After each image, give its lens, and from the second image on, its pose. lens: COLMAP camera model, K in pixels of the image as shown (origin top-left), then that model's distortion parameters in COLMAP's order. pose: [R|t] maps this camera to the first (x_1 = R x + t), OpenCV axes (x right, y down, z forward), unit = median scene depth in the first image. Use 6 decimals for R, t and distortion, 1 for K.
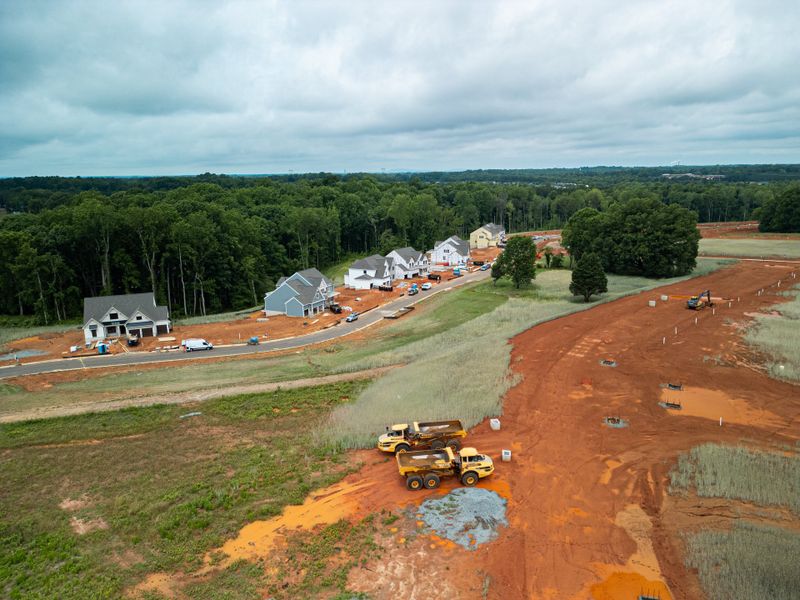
lens RADIAL K [[558.3, 0, 400.4], [0, 558.3, 298.3], [0, 0, 1]] dist [0.075491, -0.072080]
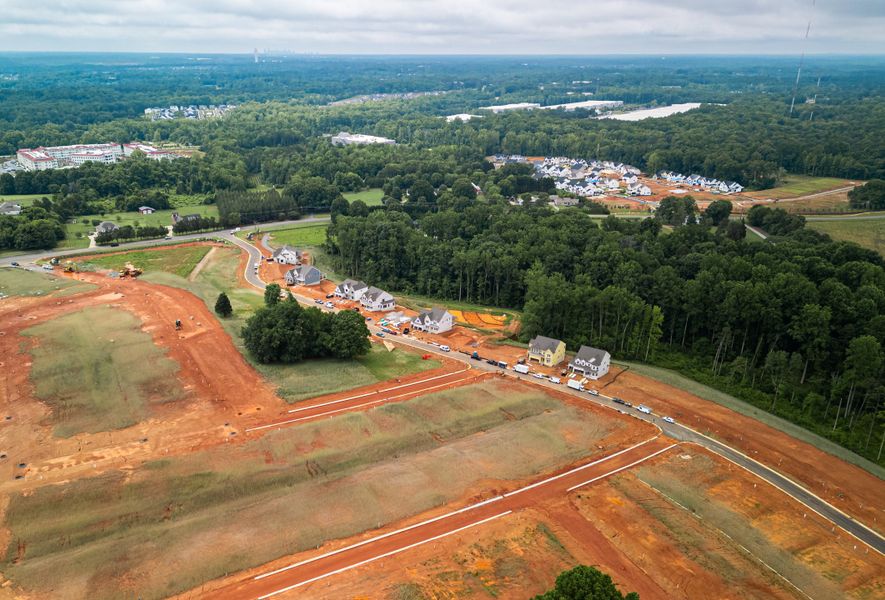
lens RADIAL K [[697.7, 0, 398.1], [0, 697.7, 334.4], [0, 0, 1]] dist [0.079578, -0.082695]
pose [[-0.258739, 0.375294, -0.890061, 2.884246], [-0.211786, 0.876978, 0.431343, -1.360253], [0.942444, 0.300107, -0.147426, 2.364323]]
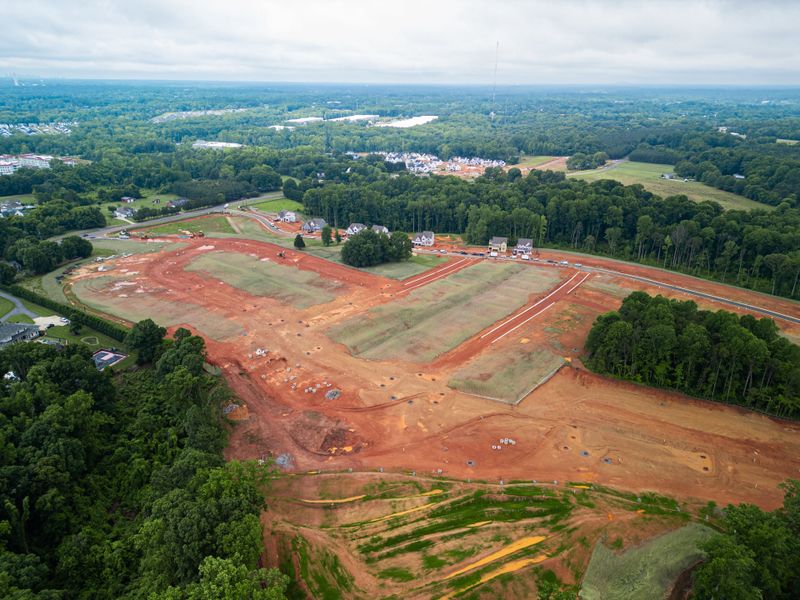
lens RADIAL K [[558.3, 0, 400.4], [0, 558.3, 298.3], [0, 0, 1]] dist [0.075491, -0.072080]
pose [[0.142962, 0.373456, -0.916566, 3.930780], [-0.228593, 0.913498, 0.336551, -1.072883], [0.962968, 0.161407, 0.215965, 1.106840]]
